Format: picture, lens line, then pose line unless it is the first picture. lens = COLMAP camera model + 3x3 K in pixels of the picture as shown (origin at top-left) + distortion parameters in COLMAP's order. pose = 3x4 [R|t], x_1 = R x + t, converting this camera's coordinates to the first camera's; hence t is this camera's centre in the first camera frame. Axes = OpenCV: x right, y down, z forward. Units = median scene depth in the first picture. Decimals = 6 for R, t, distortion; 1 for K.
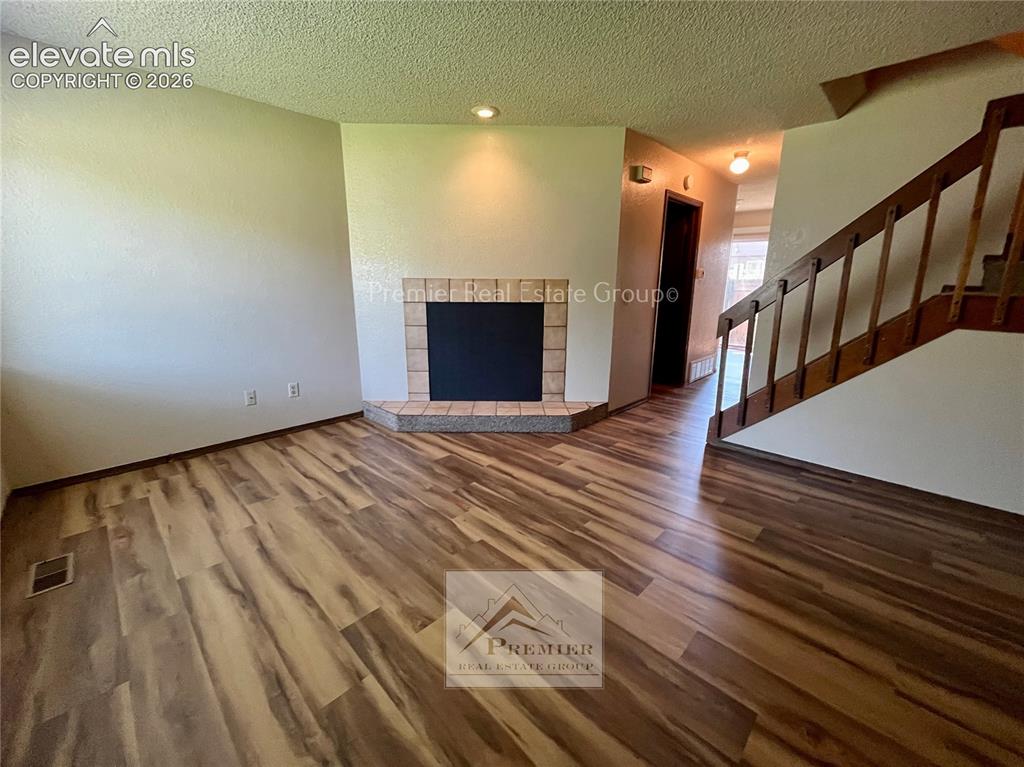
lens RADIAL K [[417.1, 0, 512.0], [0, 417.1, 383.5], [0, 0, 1]] dist [-0.003457, -0.000301]
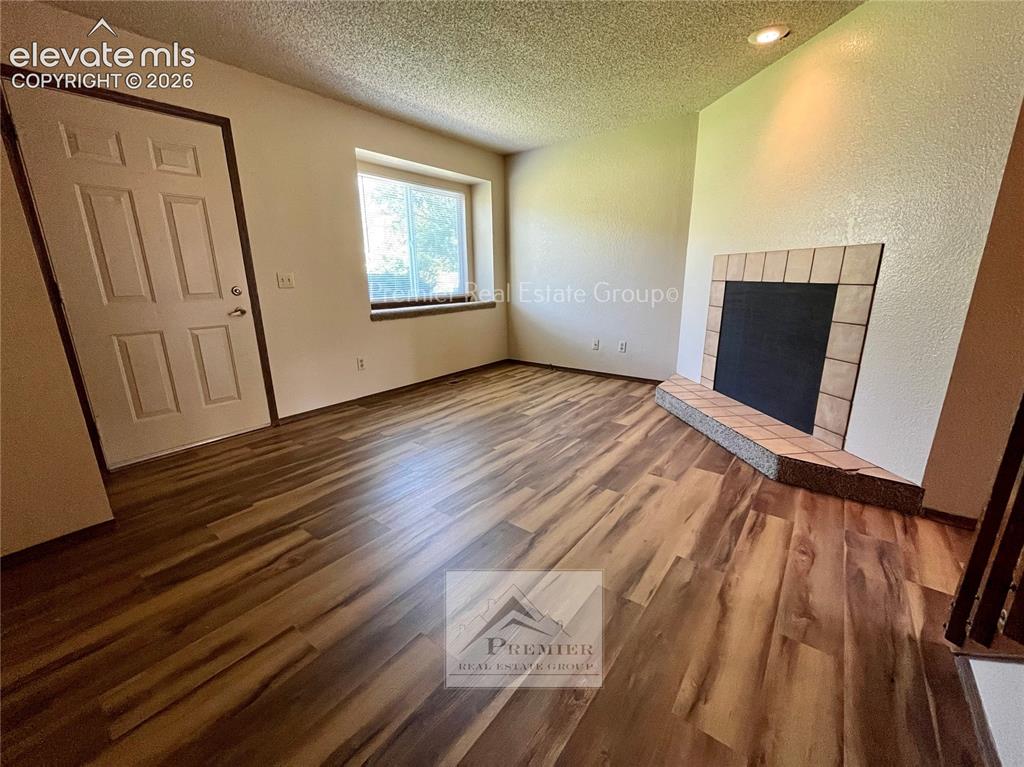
lens RADIAL K [[417.1, 0, 512.0], [0, 417.1, 383.5], [0, 0, 1]] dist [-0.003457, -0.000301]
pose [[0.107848, 0.246438, -0.963139, 0.820233], [-0.225423, 0.949619, 0.217736, -0.093135], [0.968273, 0.193631, 0.157967, 0.551860]]
